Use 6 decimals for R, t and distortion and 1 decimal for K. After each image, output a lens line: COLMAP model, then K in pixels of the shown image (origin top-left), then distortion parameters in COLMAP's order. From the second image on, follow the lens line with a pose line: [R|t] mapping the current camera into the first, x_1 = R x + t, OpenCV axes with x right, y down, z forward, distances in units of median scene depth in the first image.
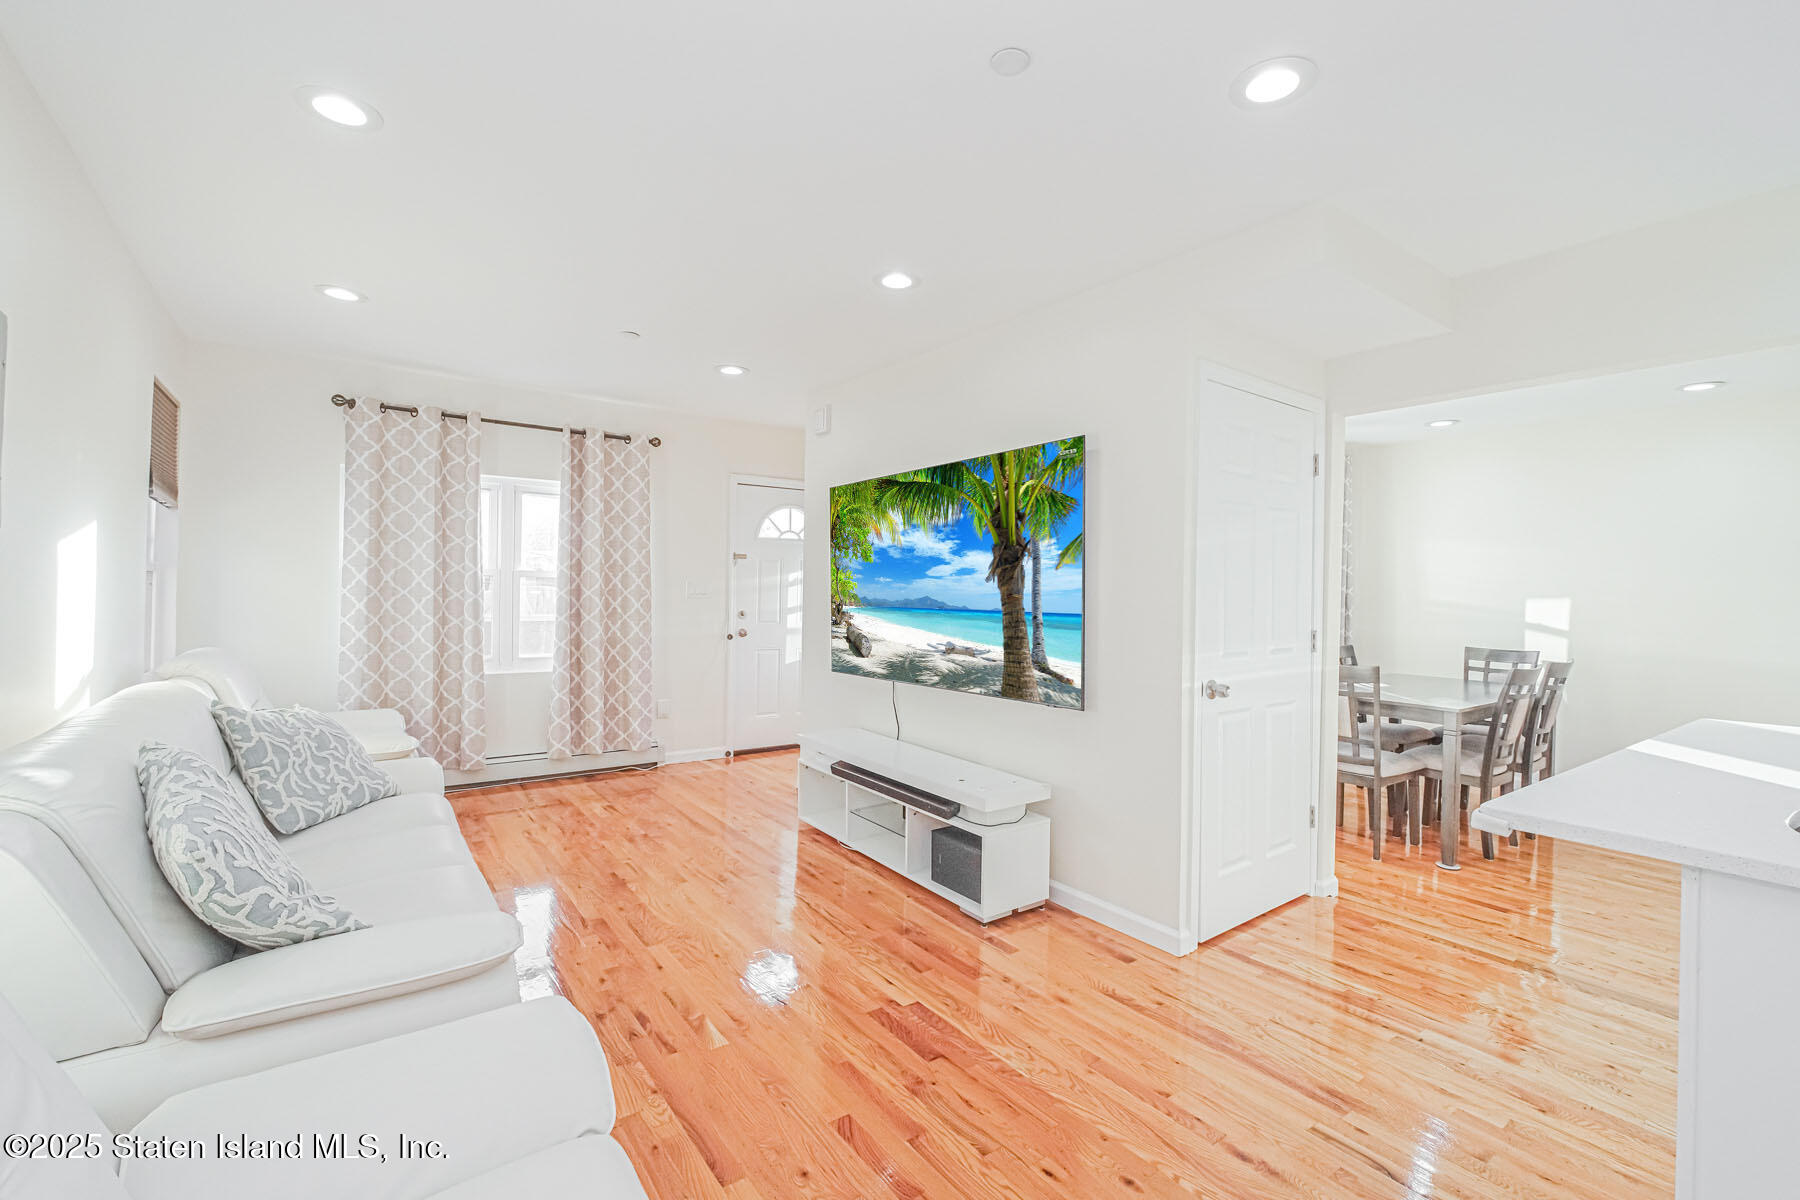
lens RADIAL K [[772.0, 0, 901.3], [0, 772.0, 594.5], [0, 0, 1]] dist [0.000963, -0.000168]
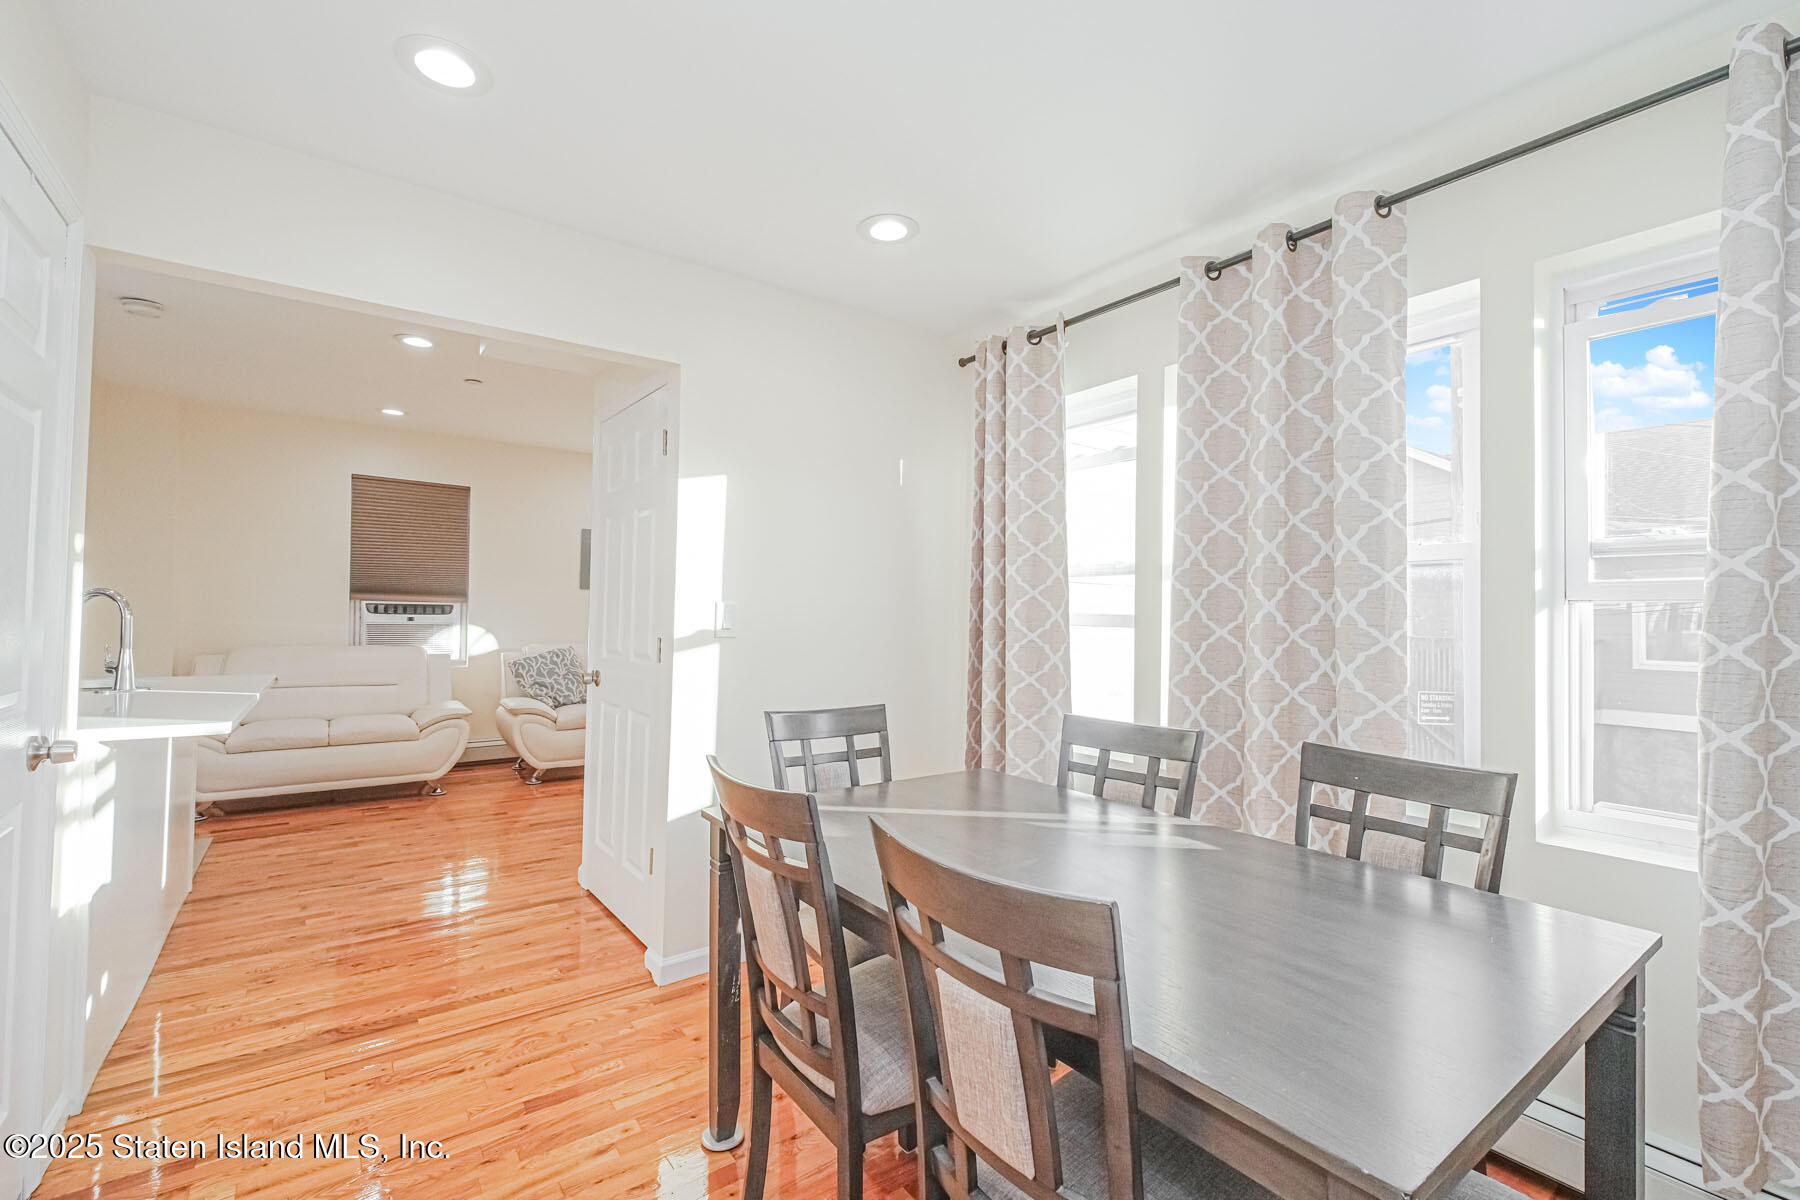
lens RADIAL K [[779.5, 0, 903.8], [0, 779.5, 596.8], [0, 0, 1]] dist [0.003266, -0.000414]
pose [[0.010051, -0.037951, -0.999229, 1.001005], [-0.016118, 0.999144, -0.038110, 0.023519], [0.999820, 0.016489, 0.009431, 0.909759]]
